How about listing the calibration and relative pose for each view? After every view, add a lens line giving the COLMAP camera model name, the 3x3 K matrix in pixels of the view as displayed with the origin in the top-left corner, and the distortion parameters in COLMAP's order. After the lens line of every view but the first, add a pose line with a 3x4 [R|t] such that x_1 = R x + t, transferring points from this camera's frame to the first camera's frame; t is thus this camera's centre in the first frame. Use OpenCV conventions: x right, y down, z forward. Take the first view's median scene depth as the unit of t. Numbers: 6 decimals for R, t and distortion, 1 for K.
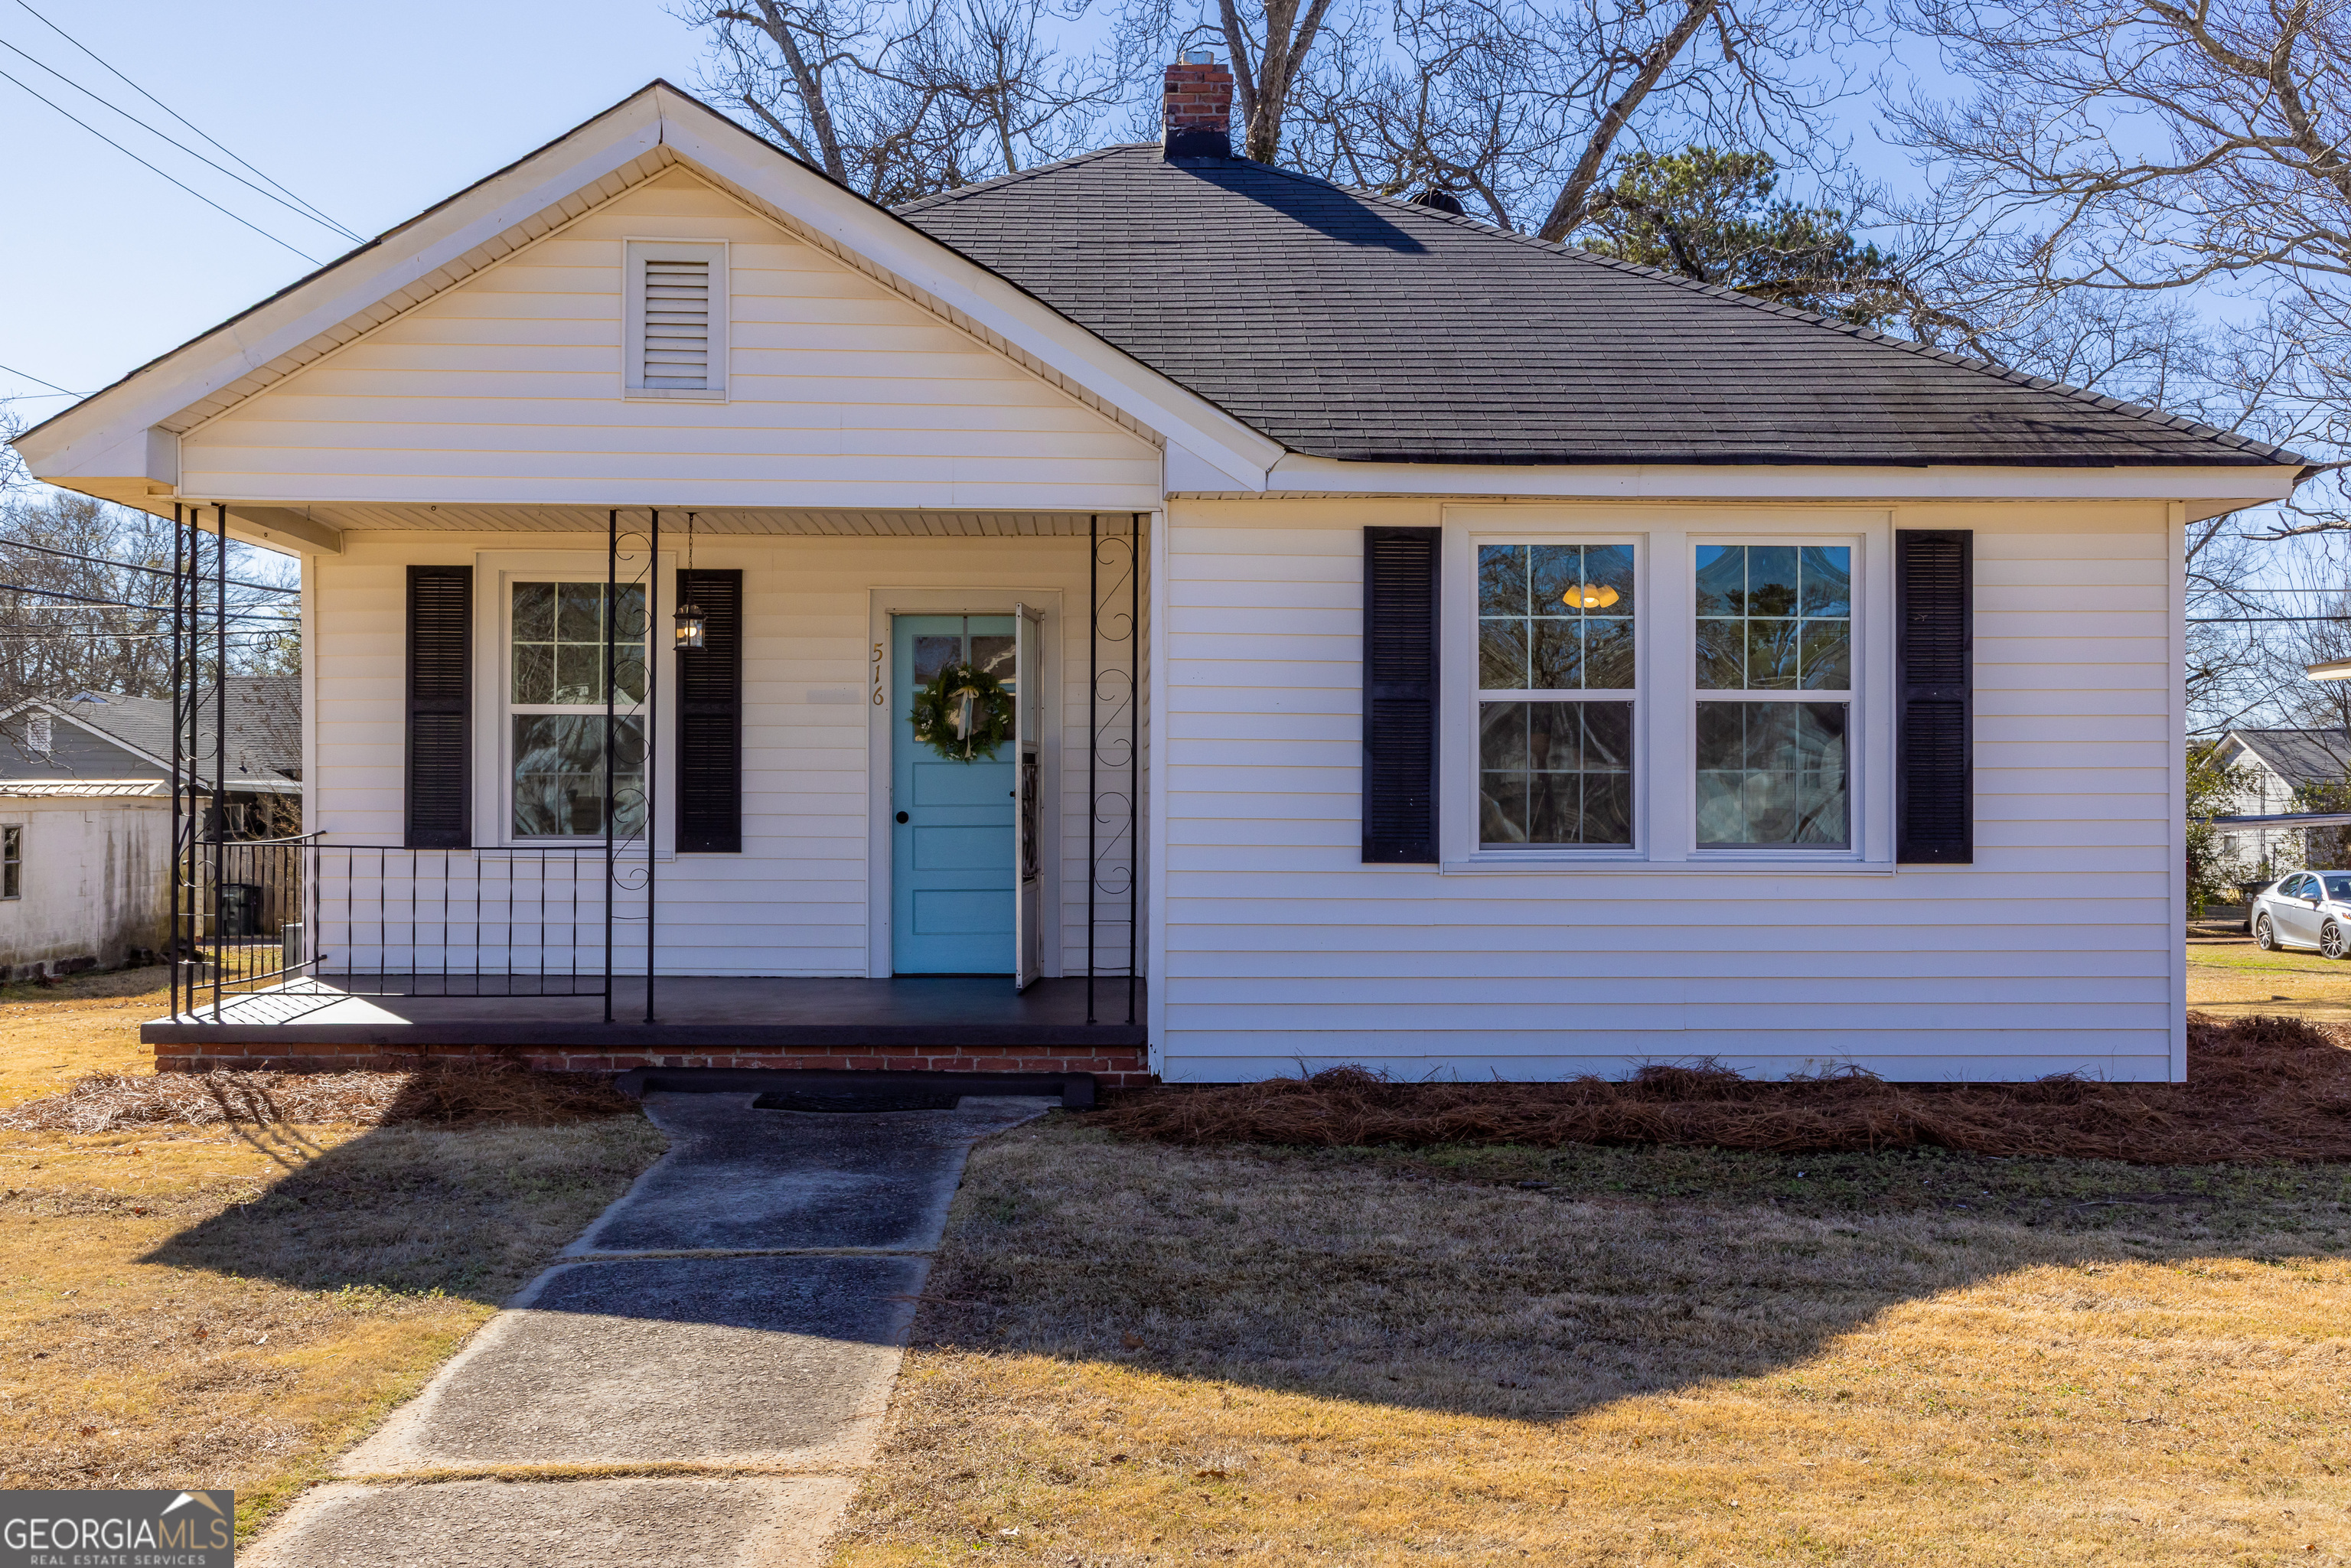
lens RADIAL K [[2258.4, 0, 1187.6], [0, 2258.4, 788.2], [0, 0, 1]] dist [-0.003292, 0.000000]
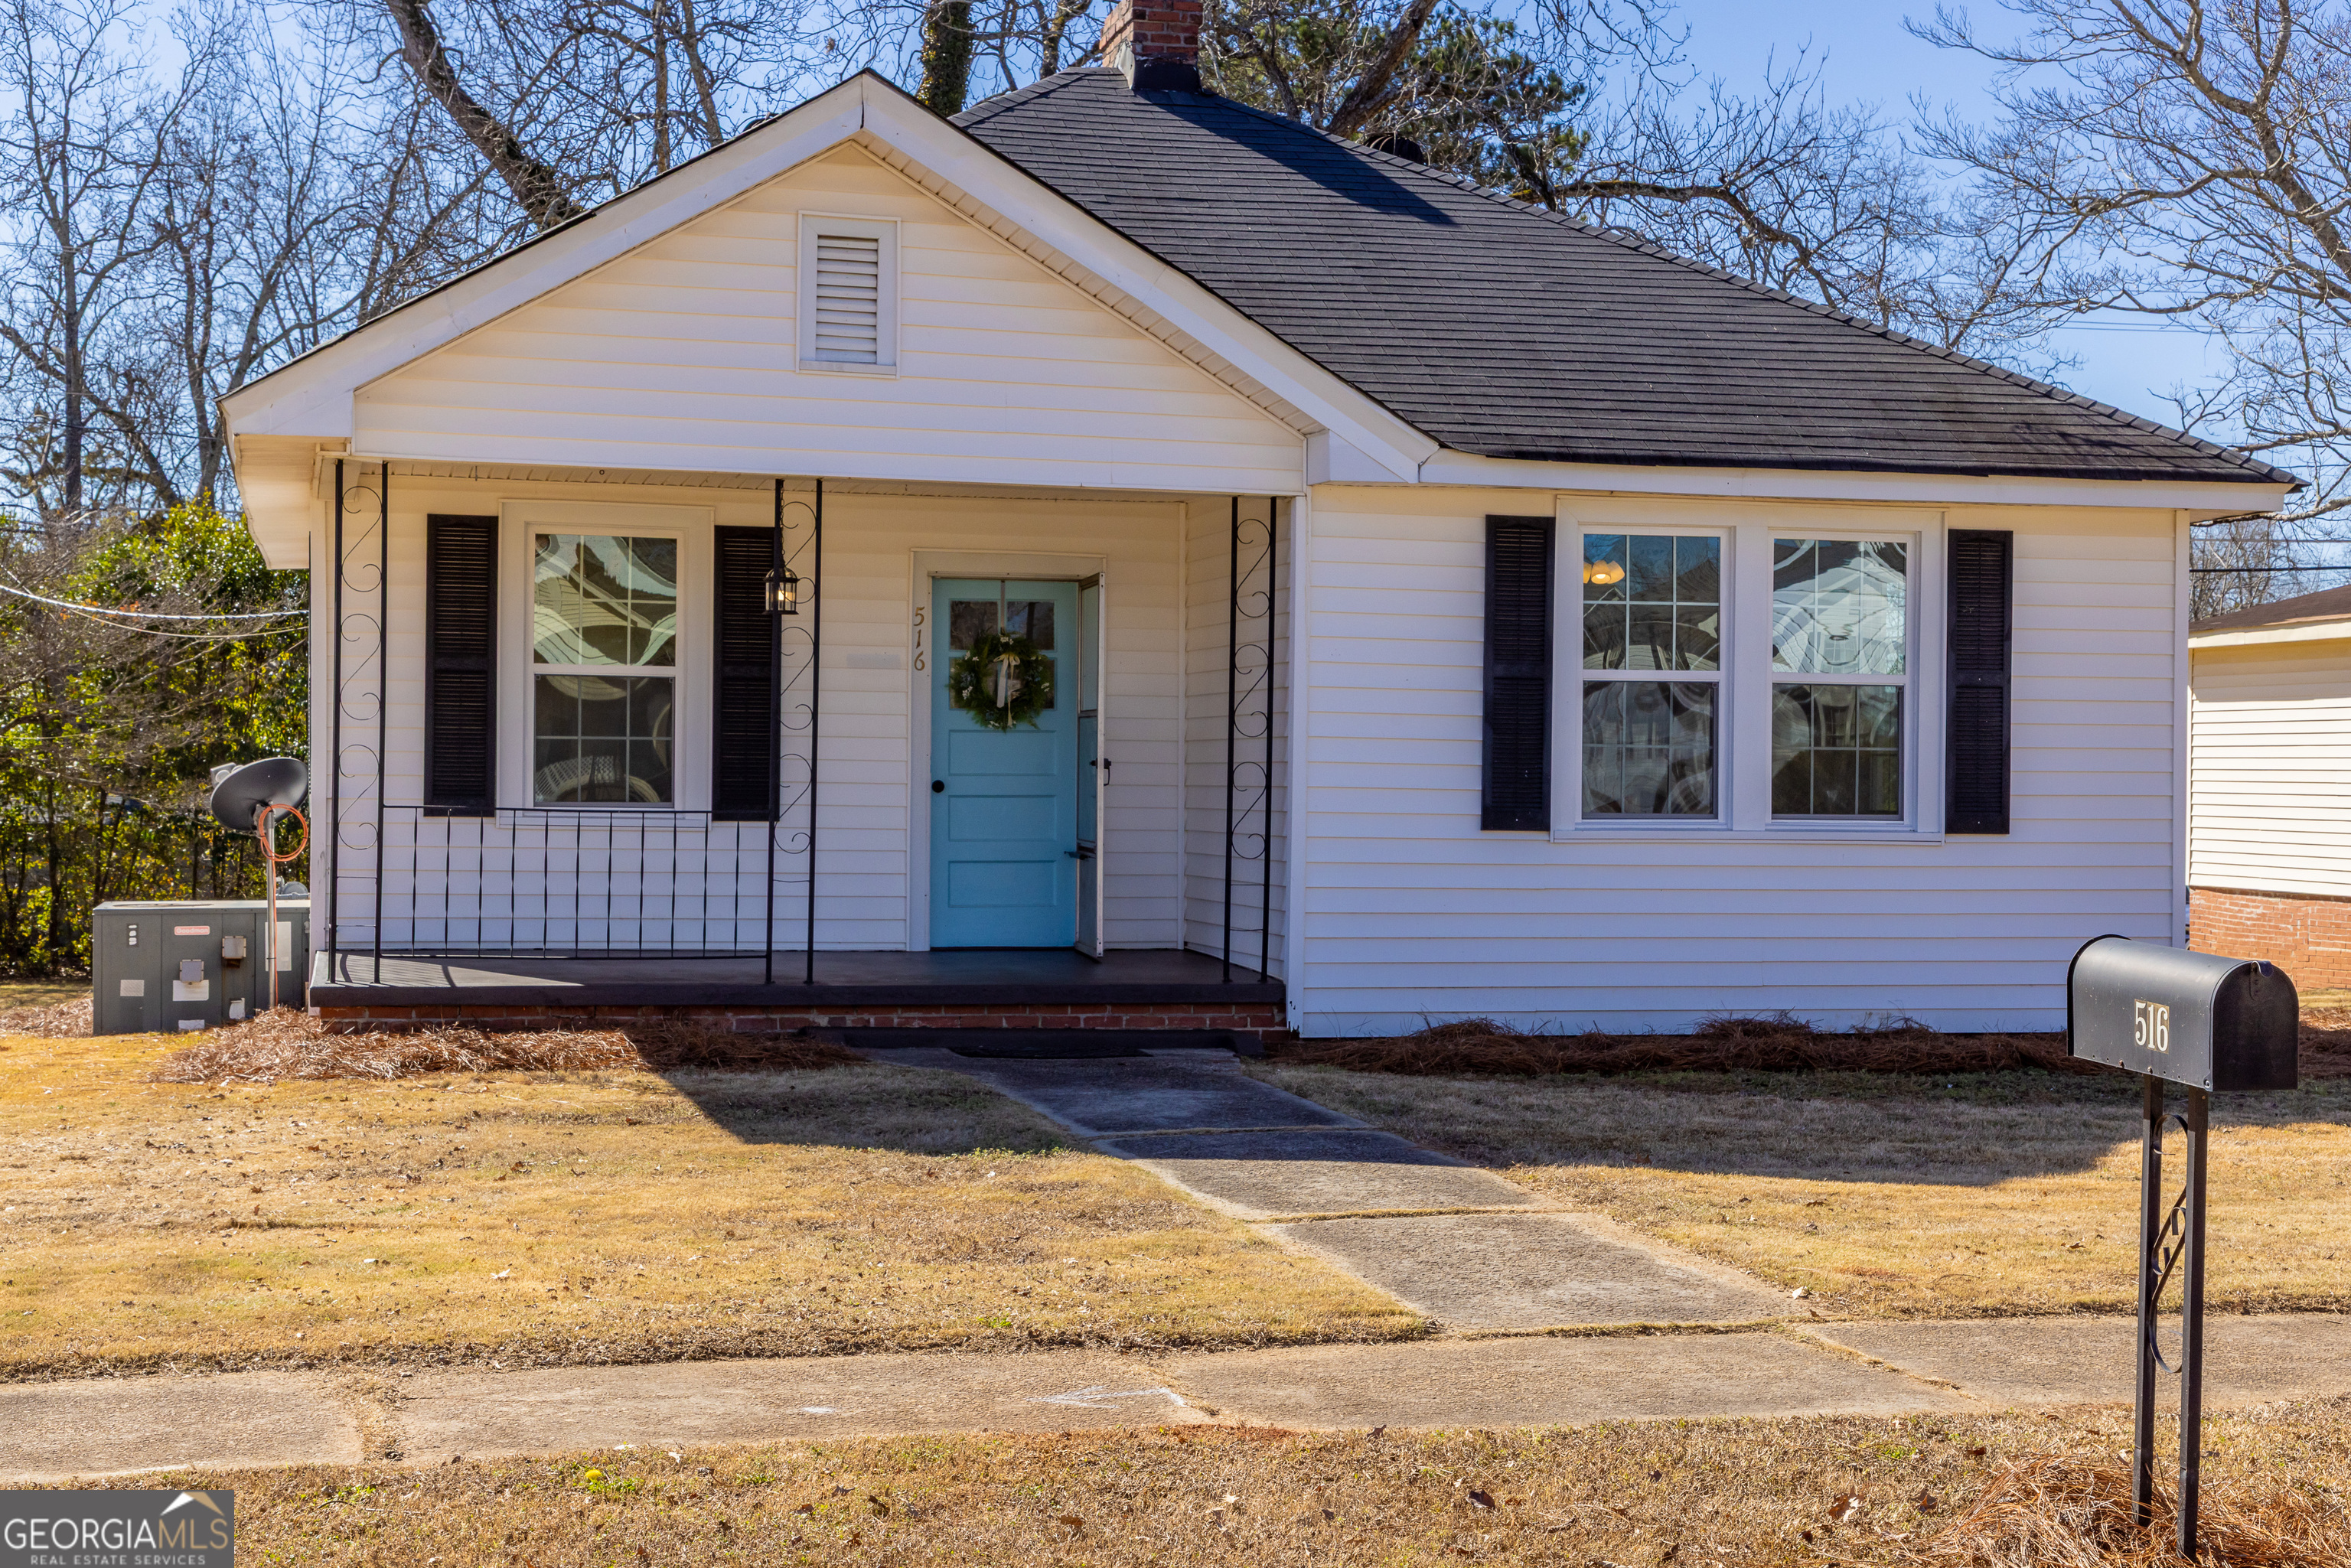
lens RADIAL K [[3275.0, 0, 1192.4], [0, 3275.0, 796.0], [0, 0, 1]] dist [0.042455, 0.000000]
pose [[0.975605, 0.007487, 0.219406, -0.391687], [-0.009538, 0.999920, 0.008288, 0.005205], [-0.219327, -0.010178, 0.975598, -0.473759]]
